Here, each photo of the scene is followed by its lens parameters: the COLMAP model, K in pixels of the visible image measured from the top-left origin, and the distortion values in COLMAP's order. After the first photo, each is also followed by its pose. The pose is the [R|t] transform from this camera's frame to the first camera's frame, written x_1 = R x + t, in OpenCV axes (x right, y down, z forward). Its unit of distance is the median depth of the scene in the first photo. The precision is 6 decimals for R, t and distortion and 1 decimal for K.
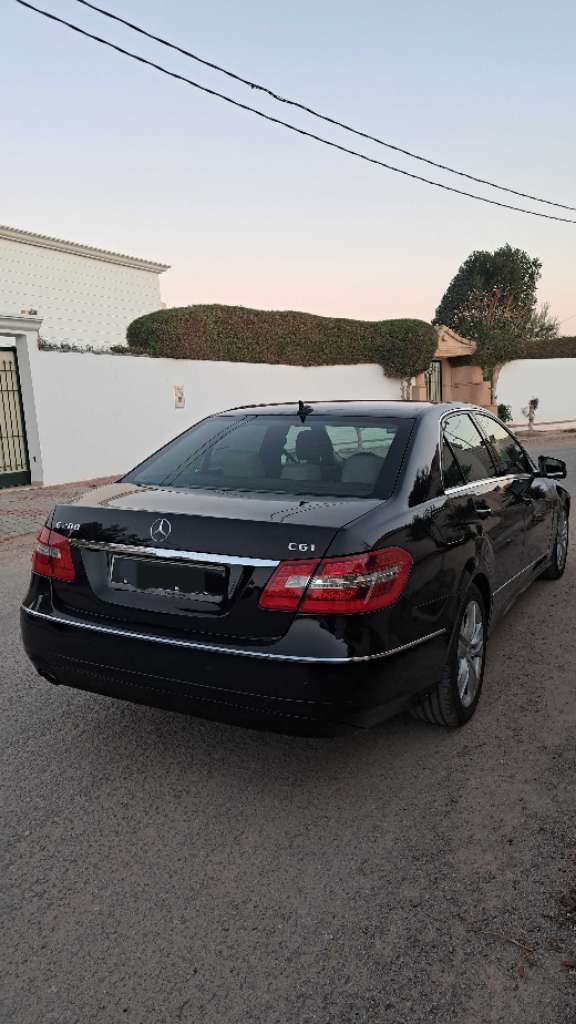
lens RADIAL K [[866.2, 0, 236.2], [0, 866.2, 514.3], [0, 0, 1]] dist [0.094385, -0.112711]
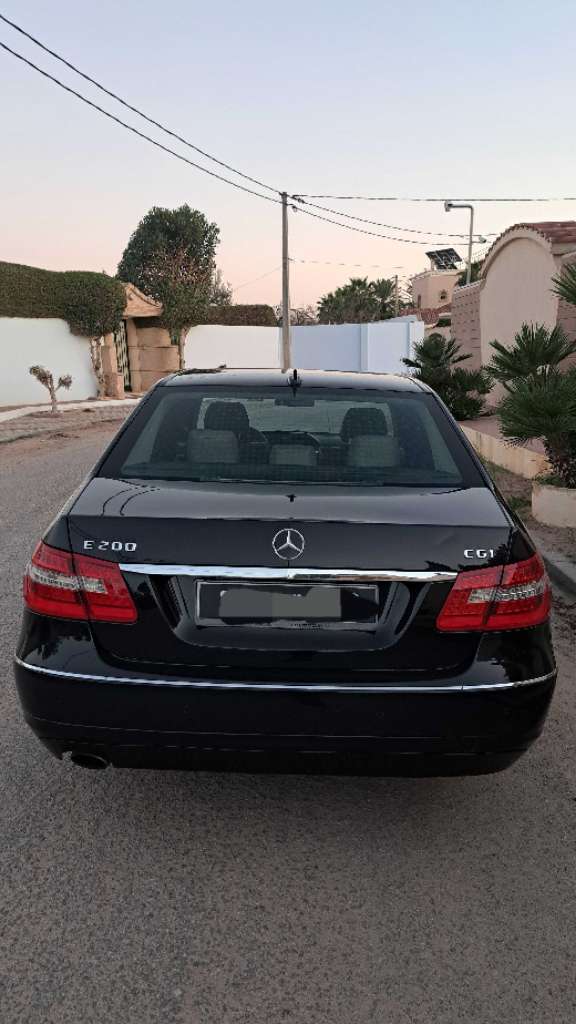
lens RADIAL K [[866.2, 0, 236.2], [0, 866.2, 514.3], [0, 0, 1]] dist [0.094385, -0.112711]
pose [[0.841837, -0.063506, 0.535983, -0.189678], [0.036465, 0.997477, 0.060913, -0.019880], [-0.538499, -0.031734, 0.842028, 0.136262]]
